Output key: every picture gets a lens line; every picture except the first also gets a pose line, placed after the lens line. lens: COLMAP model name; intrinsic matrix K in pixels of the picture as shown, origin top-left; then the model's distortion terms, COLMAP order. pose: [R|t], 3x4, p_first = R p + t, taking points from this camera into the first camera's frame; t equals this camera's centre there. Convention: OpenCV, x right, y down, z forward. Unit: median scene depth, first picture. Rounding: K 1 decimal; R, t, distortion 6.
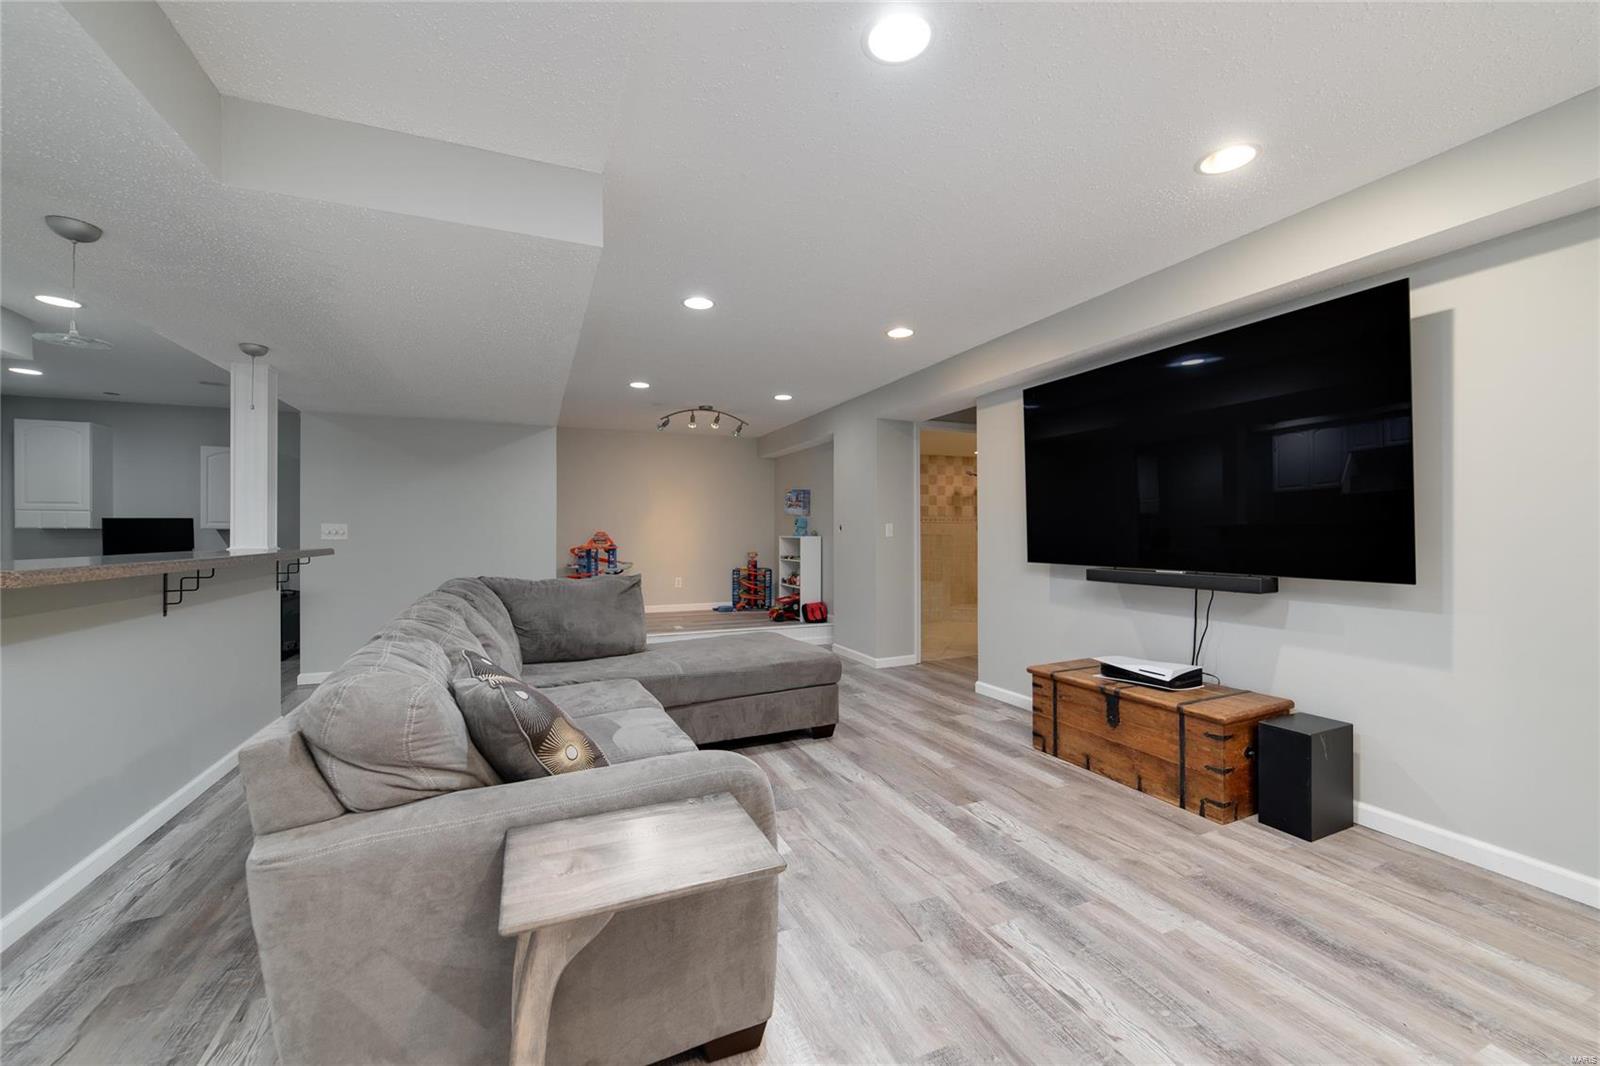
lens RADIAL K [[622.0, 0, 792.7], [0, 622.0, 530.4], [0, 0, 1]] dist [-0.016858, 0.005106]
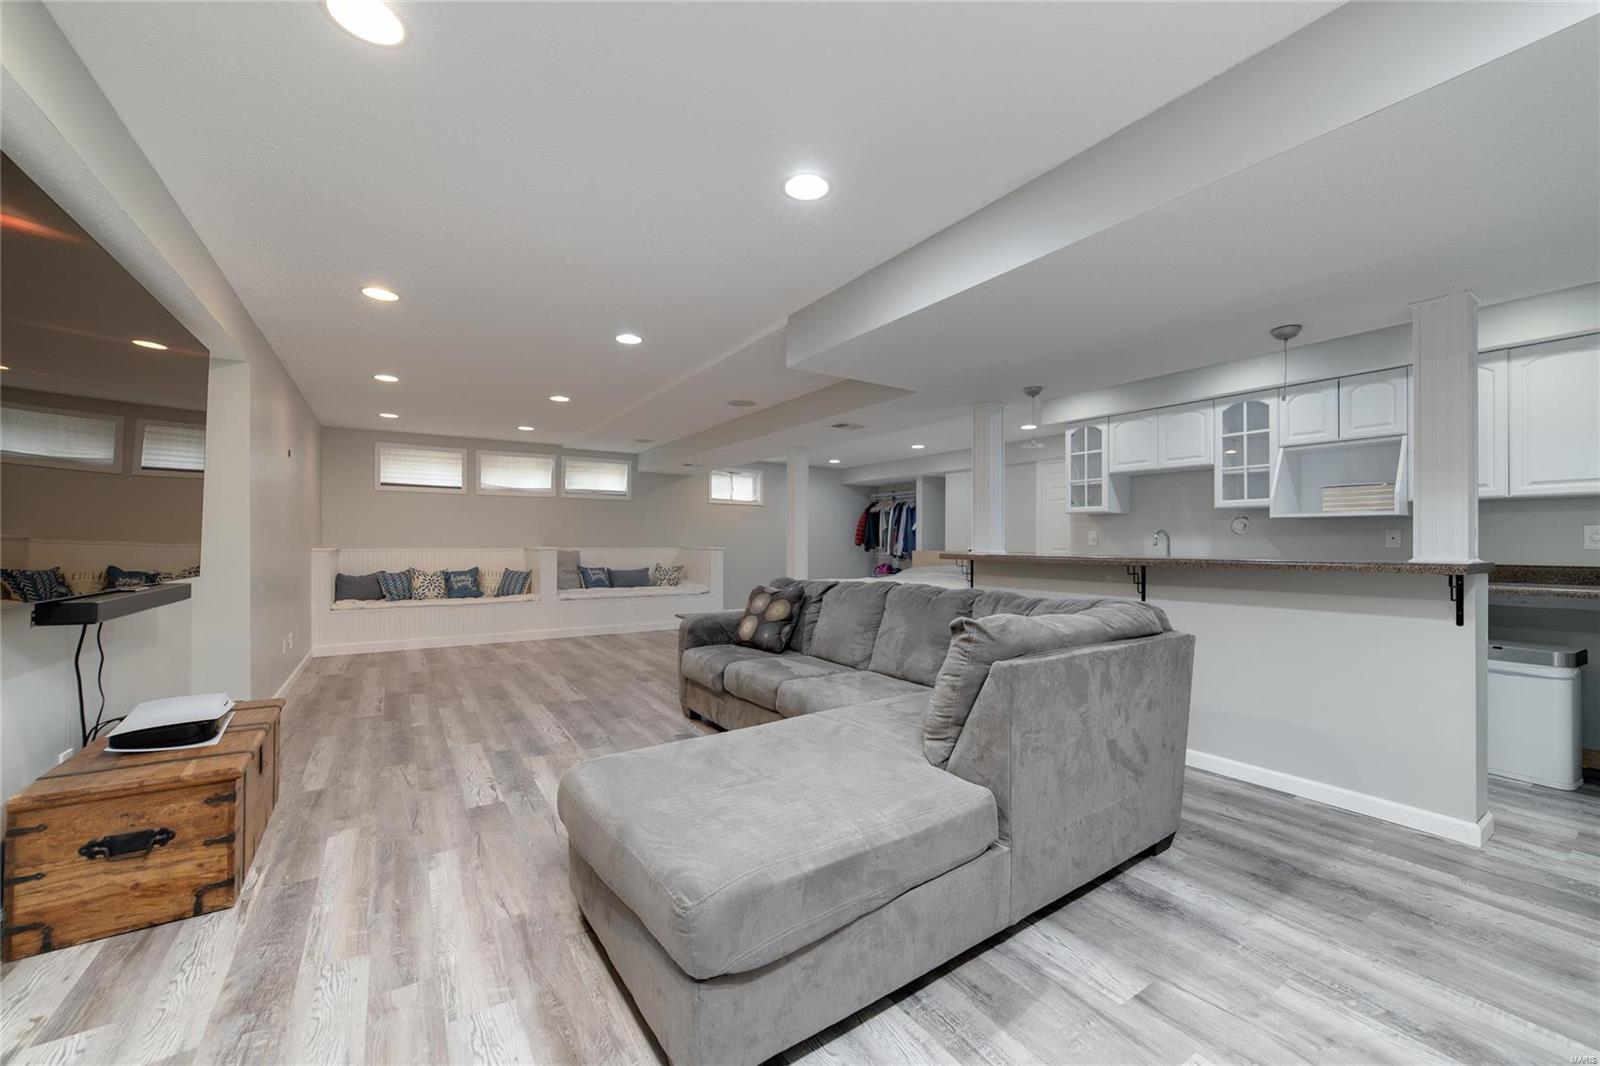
lens RADIAL K [[622.0, 0, 797.6], [0, 622.0, 542.5], [0, 0, 1]] dist [-0.016858, 0.005106]
pose [[-0.985224, -0.002322, -0.171256, -0.020597], [-0.001589, 0.999989, -0.004418, 0.008153], [0.171264, -0.004080, -0.985217, 1.087132]]
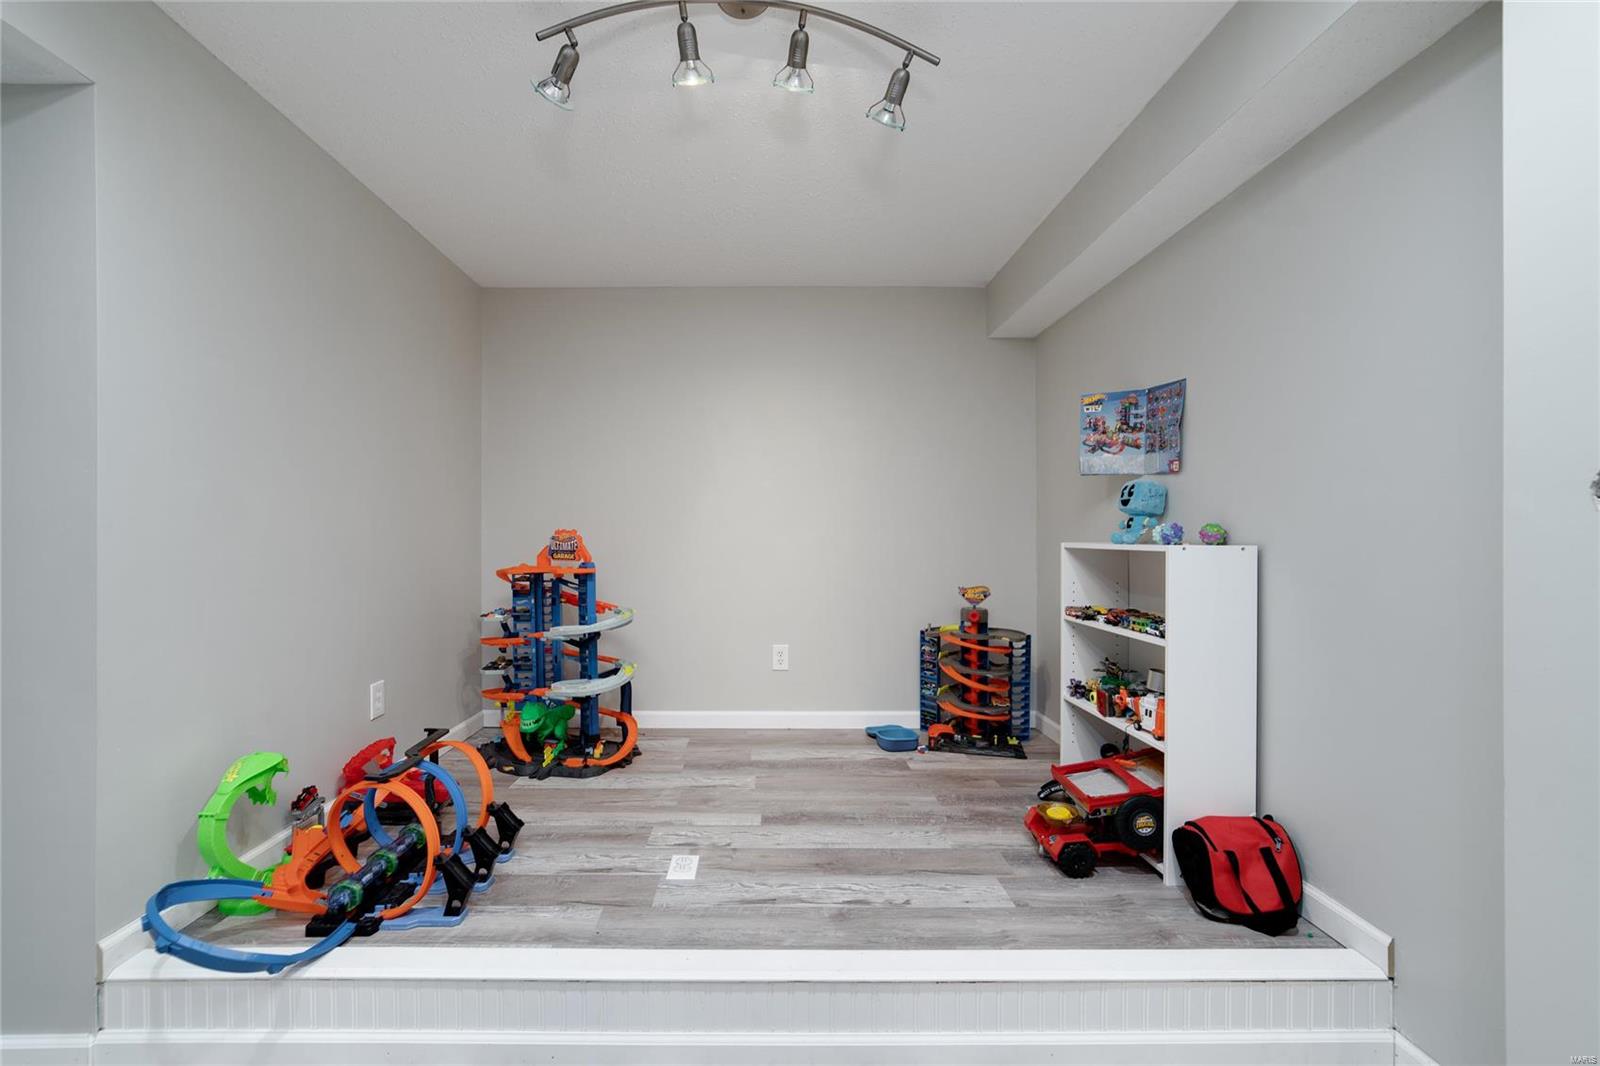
lens RADIAL K [[622.0, 0, 772.7], [0, 622.0, 531.6], [0, 0, 1]] dist [-0.016858, 0.005106]
pose [[0.920435, -0.000671, -0.390894, -0.048352], [-0.002366, 0.999971, -0.007287, 0.008214], [0.390888, 0.007632, 0.920407, 0.954389]]
